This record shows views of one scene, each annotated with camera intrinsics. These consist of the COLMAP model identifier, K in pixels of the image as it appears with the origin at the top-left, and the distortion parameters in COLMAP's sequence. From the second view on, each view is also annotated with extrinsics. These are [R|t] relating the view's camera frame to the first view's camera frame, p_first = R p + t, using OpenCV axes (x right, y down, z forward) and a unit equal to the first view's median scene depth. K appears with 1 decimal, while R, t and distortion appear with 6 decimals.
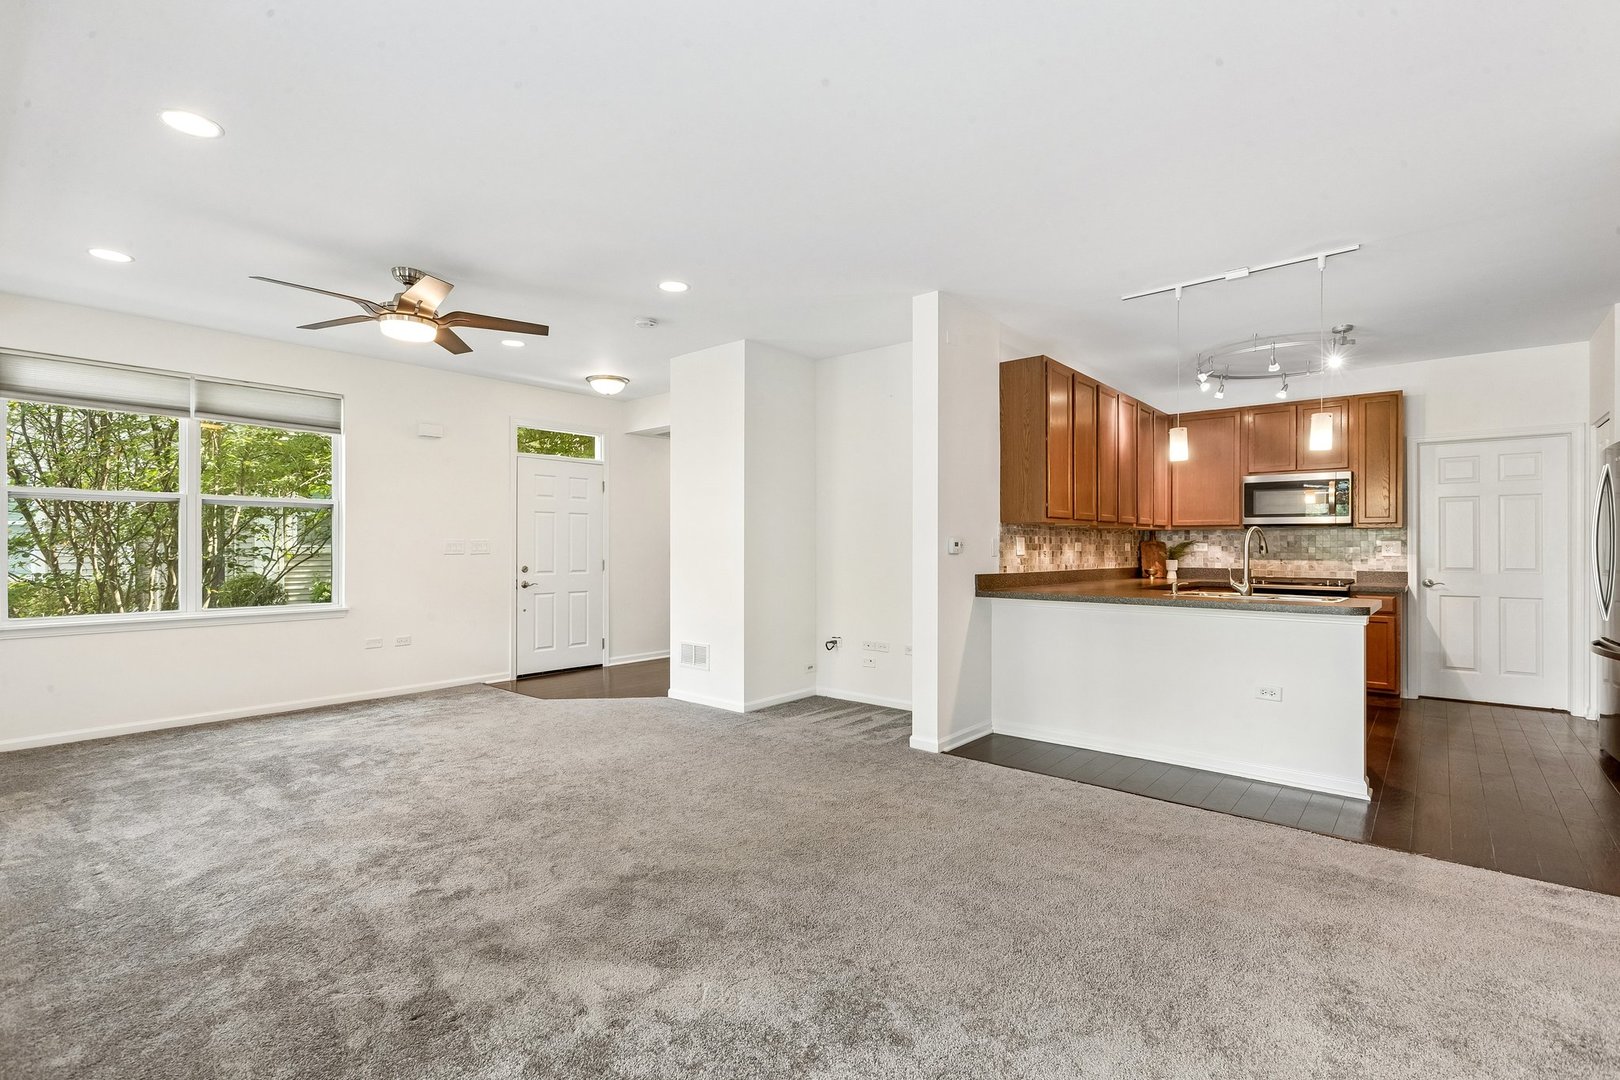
lens RADIAL K [[745.4, 0, 798.3], [0, 745.4, 544.8], [0, 0, 1]] dist [0.000400, -0.000469]
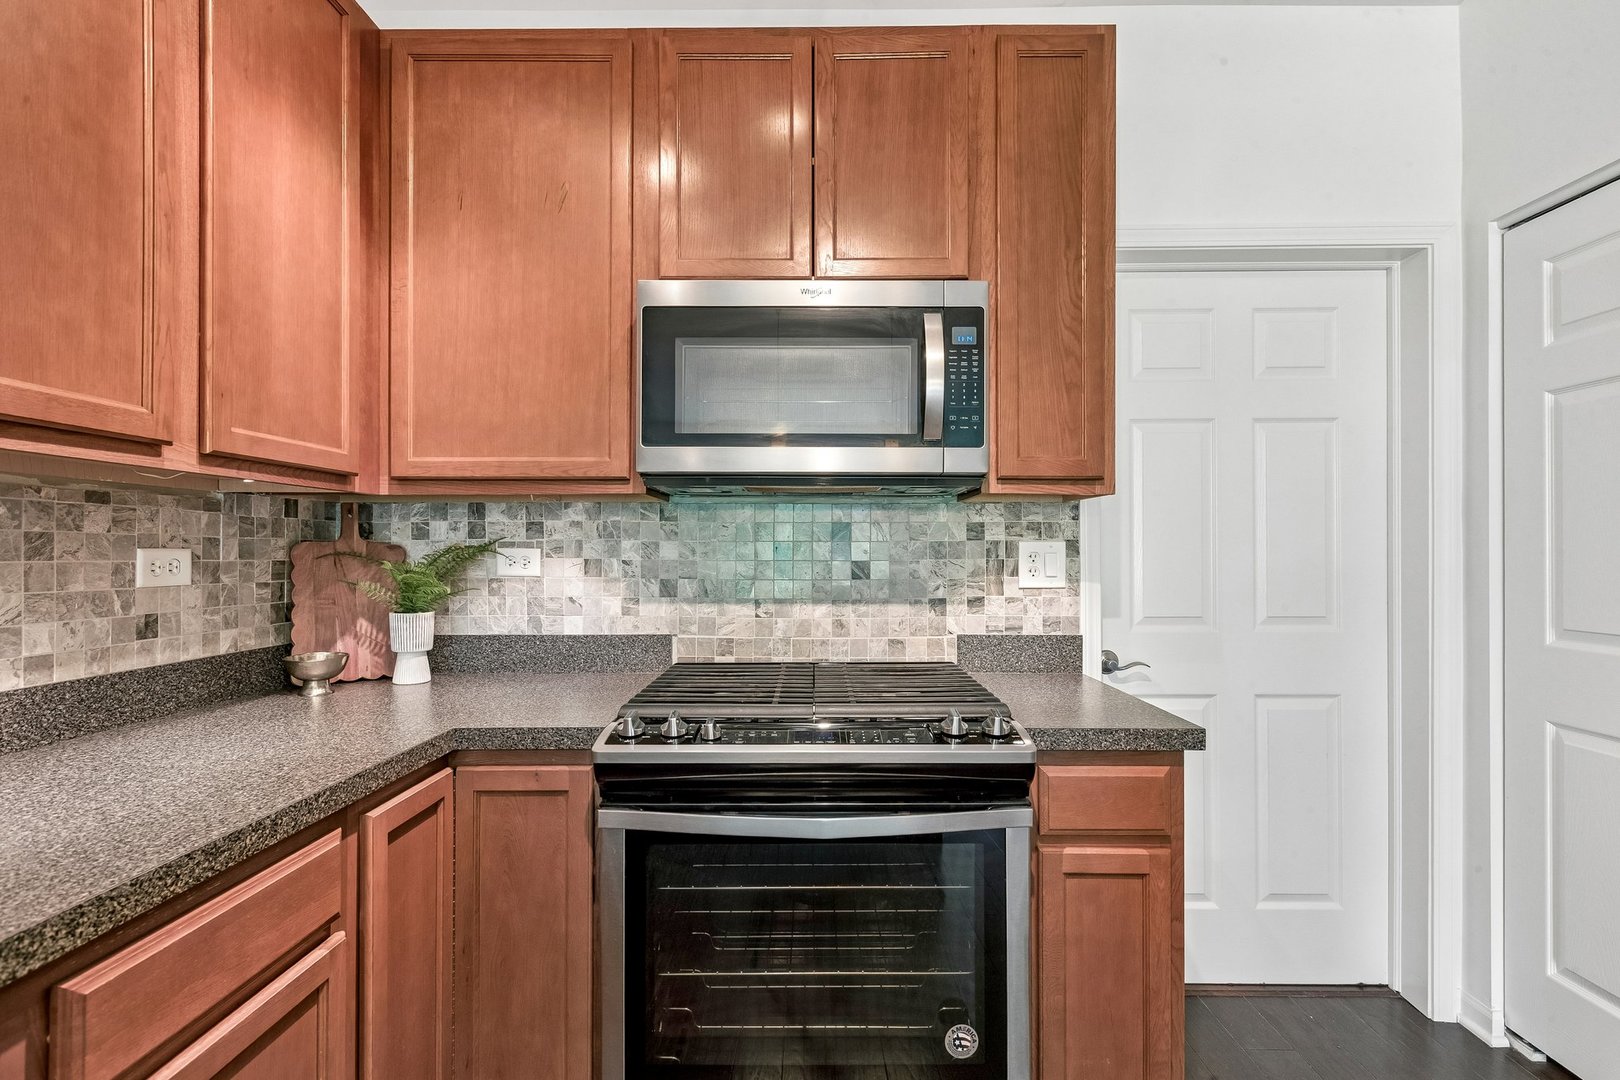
lens RADIAL K [[745.4, 0, 798.3], [0, 745.4, 544.8], [0, 0, 1]] dist [0.000400, -0.000469]
pose [[0.769494, 0.003325, 0.638646, 0.466440], [0.001241, 0.999977, -0.006702, -0.001546], [-0.638653, 0.005950, 0.769472, 0.754990]]
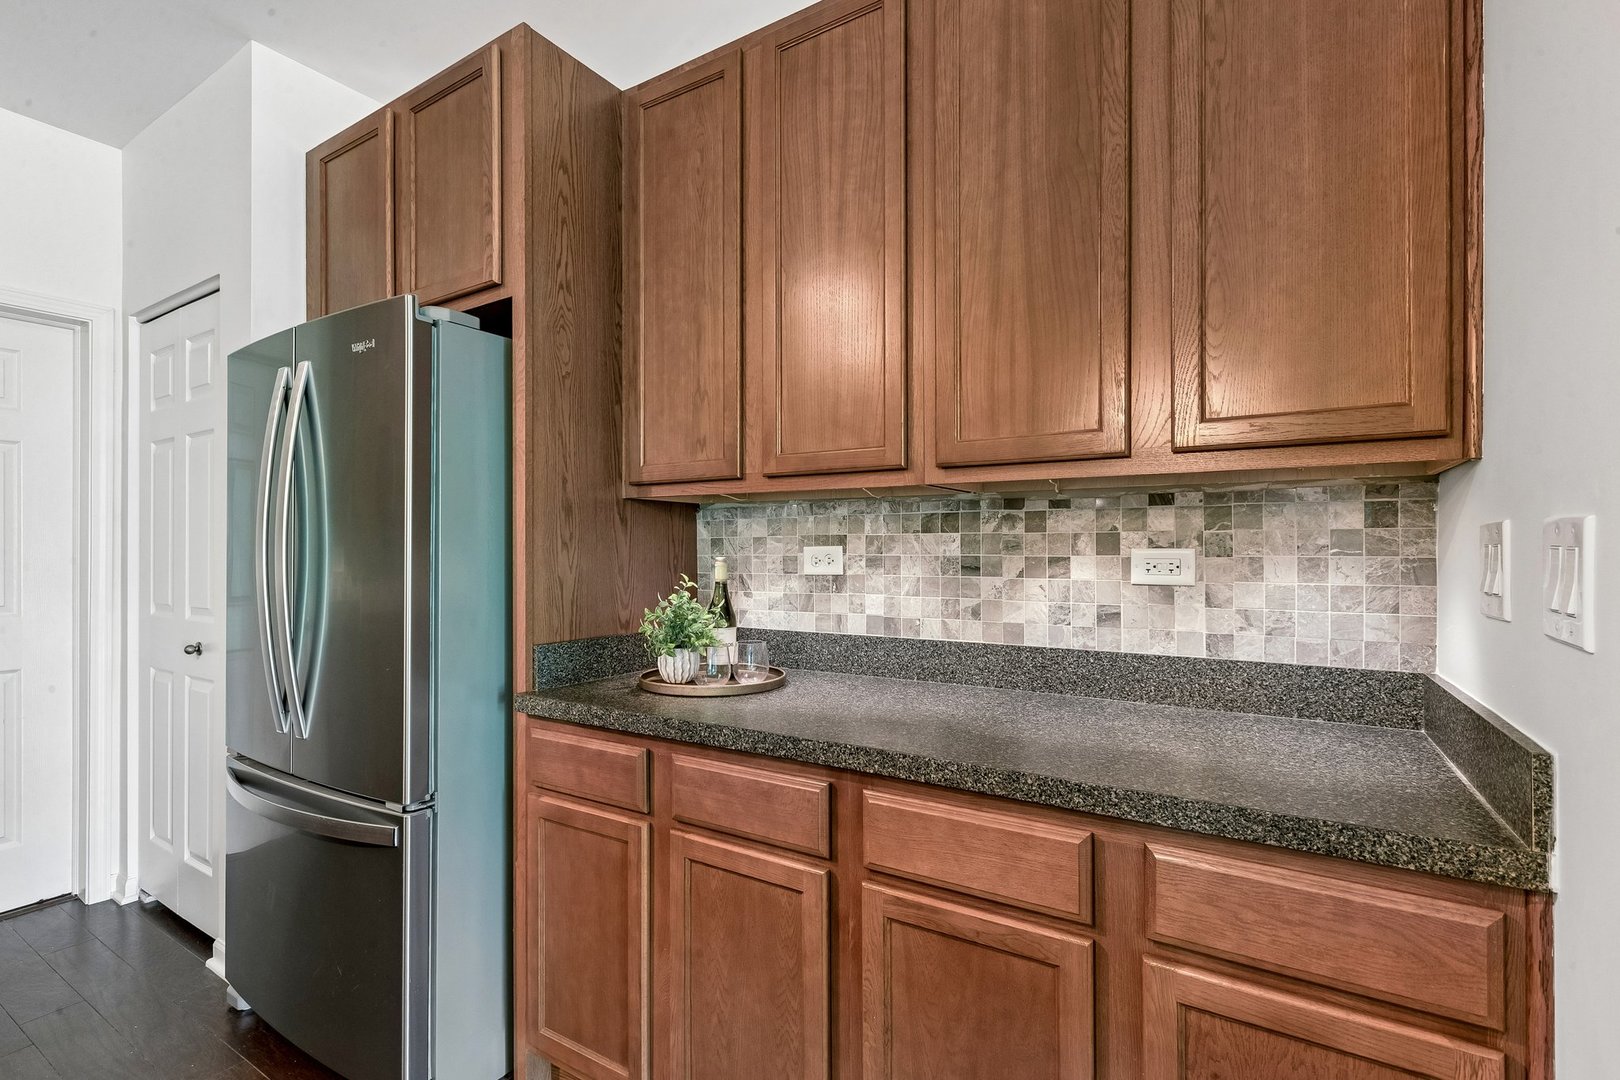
lens RADIAL K [[745.4, 0, 798.3], [0, 745.4, 544.8], [0, 0, 1]] dist [0.000400, -0.000469]
pose [[-0.150178, 0.004117, 0.988650, 0.404600], [0.000445, 0.999992, -0.004097, -0.002209], [-0.988659, -0.000175, -0.150179, 0.511080]]
